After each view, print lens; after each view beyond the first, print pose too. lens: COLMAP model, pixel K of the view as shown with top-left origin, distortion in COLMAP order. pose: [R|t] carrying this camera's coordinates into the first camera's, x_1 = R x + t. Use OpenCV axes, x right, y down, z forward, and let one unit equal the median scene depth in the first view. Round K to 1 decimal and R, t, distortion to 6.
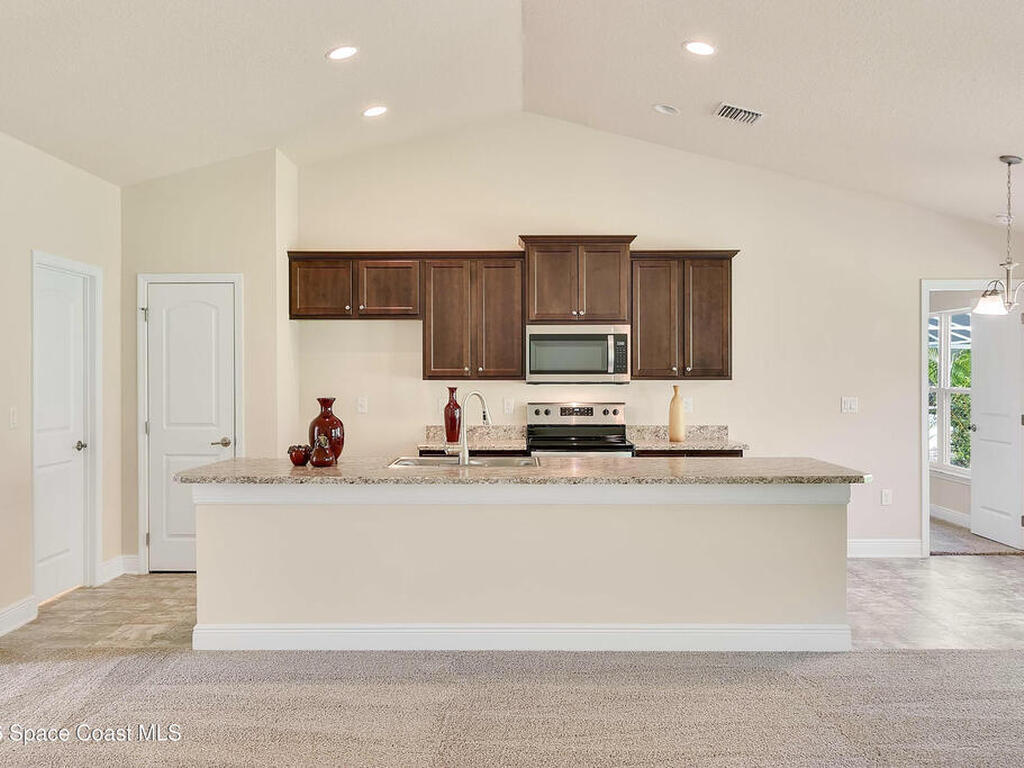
lens RADIAL K [[963.1, 0, 509.8], [0, 963.1, 376.5], [0, 0, 1]] dist [0.016684, 0.000000]
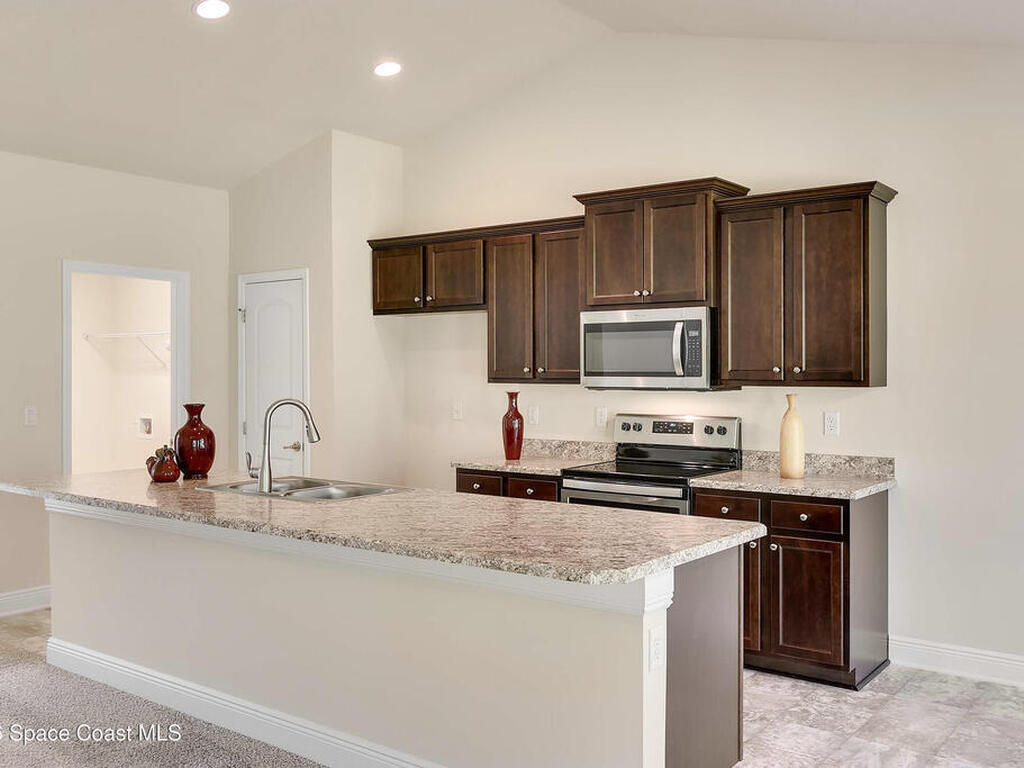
lens RADIAL K [[963.1, 0, 511.3], [0, 963.1, 378.7], [0, 0, 1]] dist [0.016684, 0.000000]
pose [[0.800417, 0.006182, -0.599412, 0.425691], [-0.002895, 0.999975, 0.006447, -0.005444], [0.599436, -0.003425, 0.800415, 0.350795]]
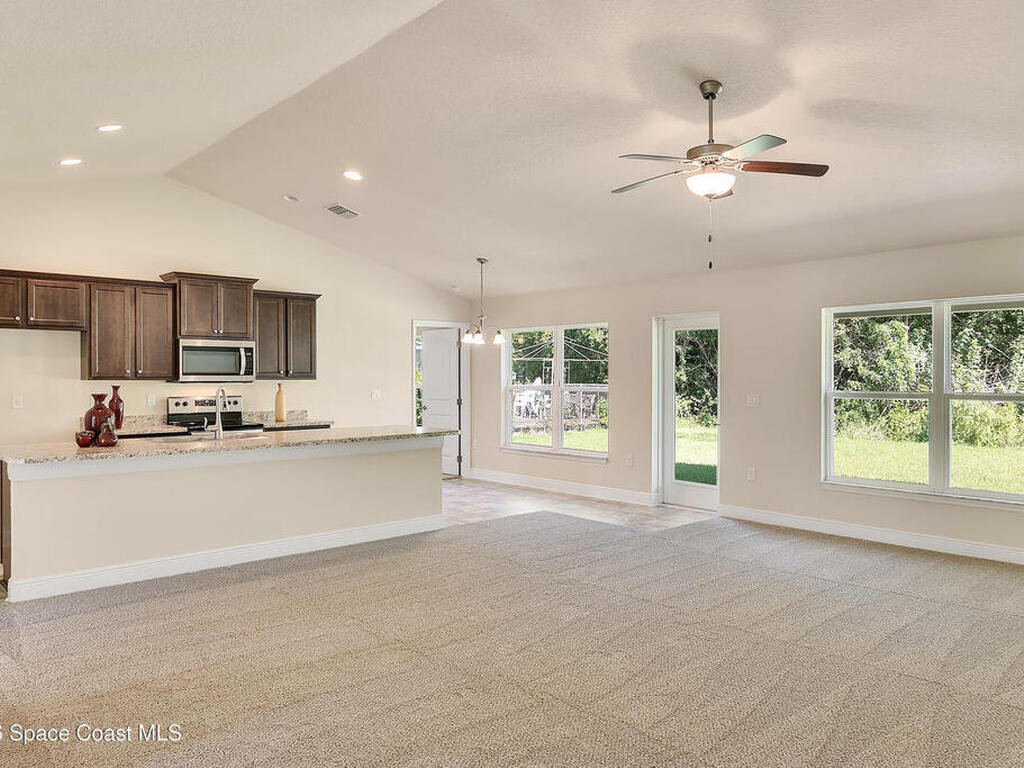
lens RADIAL K [[744.6, 0, 510.6], [0, 744.6, 380.2], [0, 0, 1]] dist [0.006572, 0.005840]
pose [[0.735416, -0.003243, 0.677608, -0.343805], [0.001246, 0.999993, 0.003434, 0.001094], [-0.677615, -0.001681, 0.735415, -0.075671]]
